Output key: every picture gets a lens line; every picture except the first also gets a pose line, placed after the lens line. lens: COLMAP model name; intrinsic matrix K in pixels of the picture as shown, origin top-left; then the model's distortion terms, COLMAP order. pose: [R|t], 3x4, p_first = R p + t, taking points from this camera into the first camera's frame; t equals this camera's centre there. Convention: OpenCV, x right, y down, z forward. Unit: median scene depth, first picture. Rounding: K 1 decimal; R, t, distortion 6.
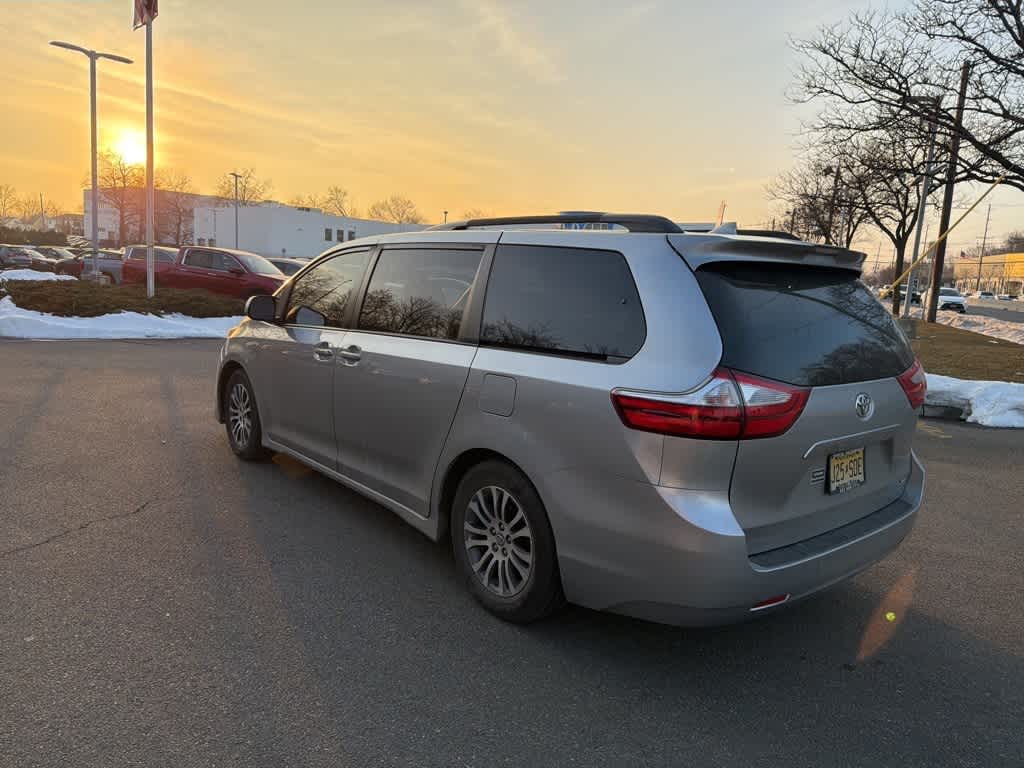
lens RADIAL K [[730.2, 0, 512.0], [0, 730.2, 384.0], [0, 0, 1]] dist [0.036585, -0.032163]
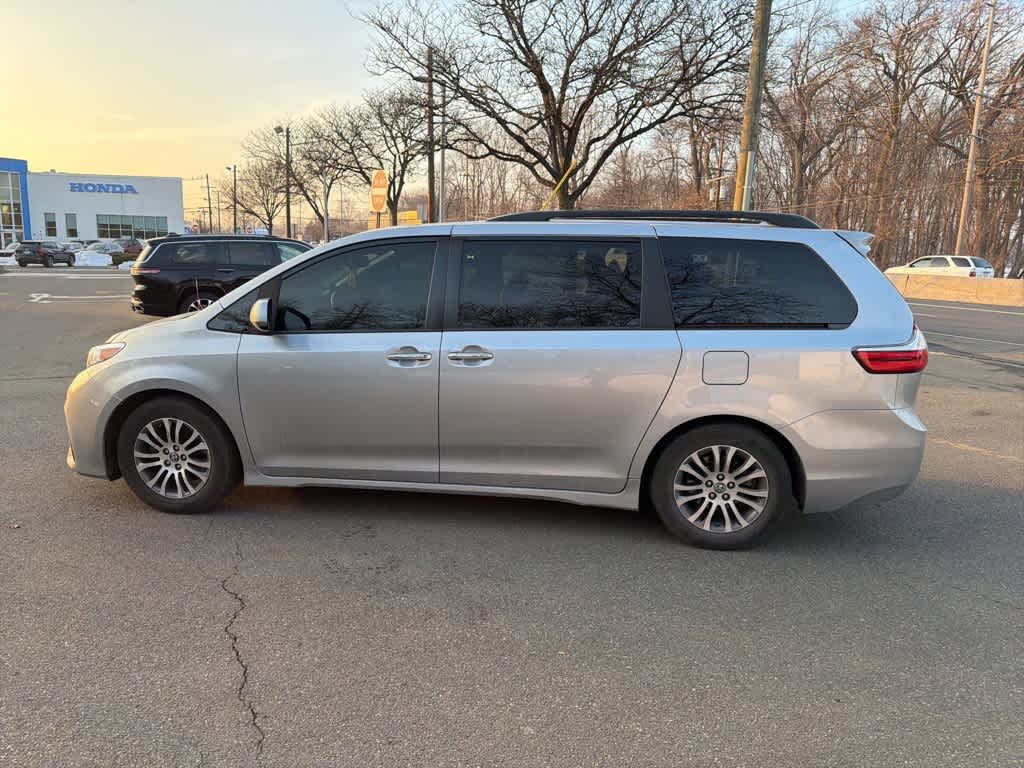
lens RADIAL K [[725.1, 0, 512.0], [0, 725.1, 384.0], [0, 0, 1]] dist [0.051427, -0.068199]
pose [[0.731041, -0.160836, 0.663107, -0.946372], [0.119904, 0.986981, 0.107203, -0.114469], [-0.671716, 0.001139, 0.740808, 0.315444]]
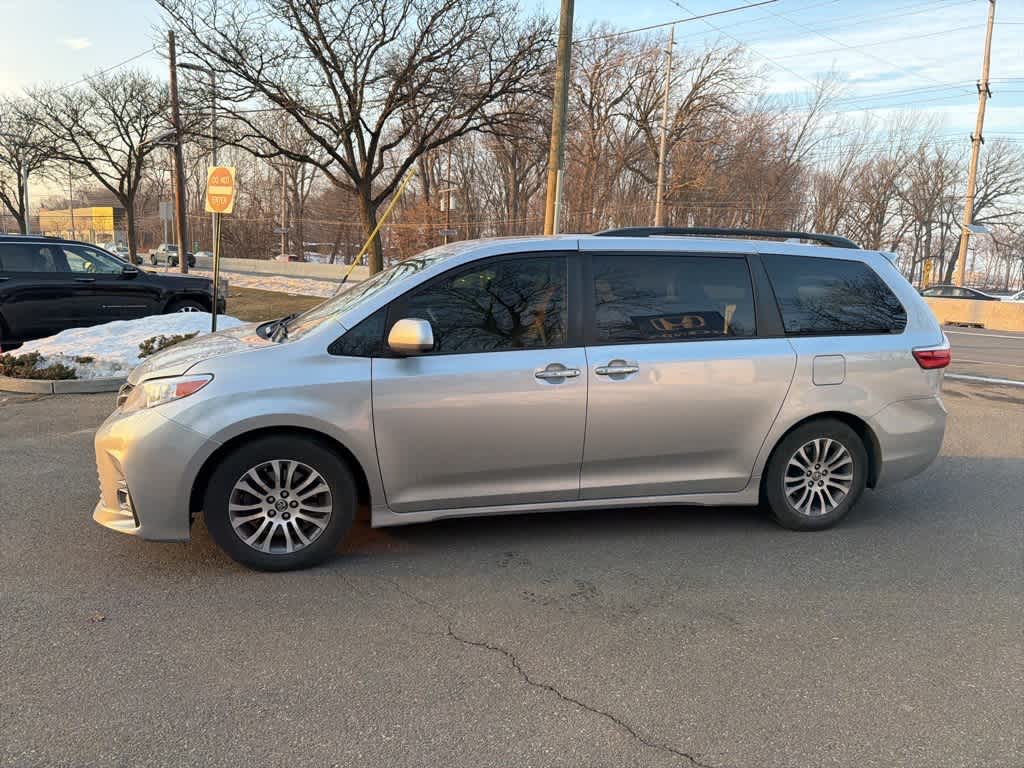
lens RADIAL K [[725.1, 0, 512.0], [0, 725.1, 384.0], [0, 0, 1]] dist [0.051427, -0.068199]
pose [[0.422220, -0.187891, 0.886807, -1.308811], [0.127365, 0.980875, 0.147182, -0.208351], [-0.897501, 0.050805, 0.438075, 0.830966]]
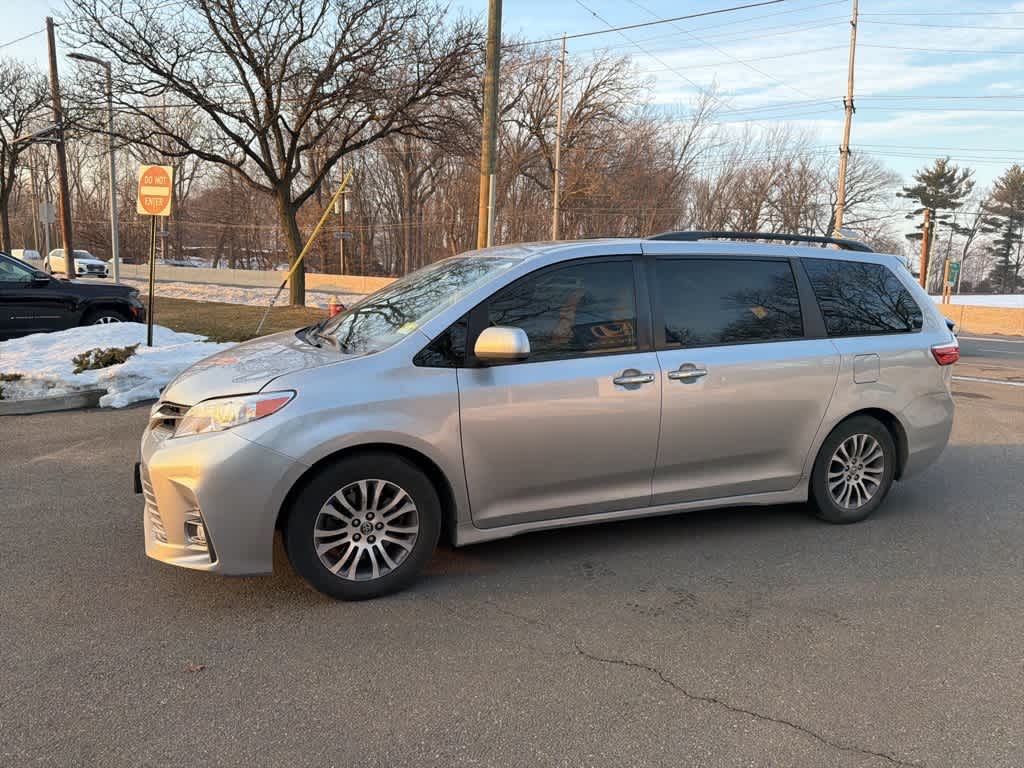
lens RADIAL K [[725.1, 0, 512.0], [0, 725.1, 384.0], [0, 0, 1]] dist [0.051427, -0.068199]
pose [[0.281280, -0.193130, 0.939991, -1.377277], [0.133062, 0.977926, 0.161108, -0.245334], [-0.950356, 0.079761, 0.300769, 1.092140]]
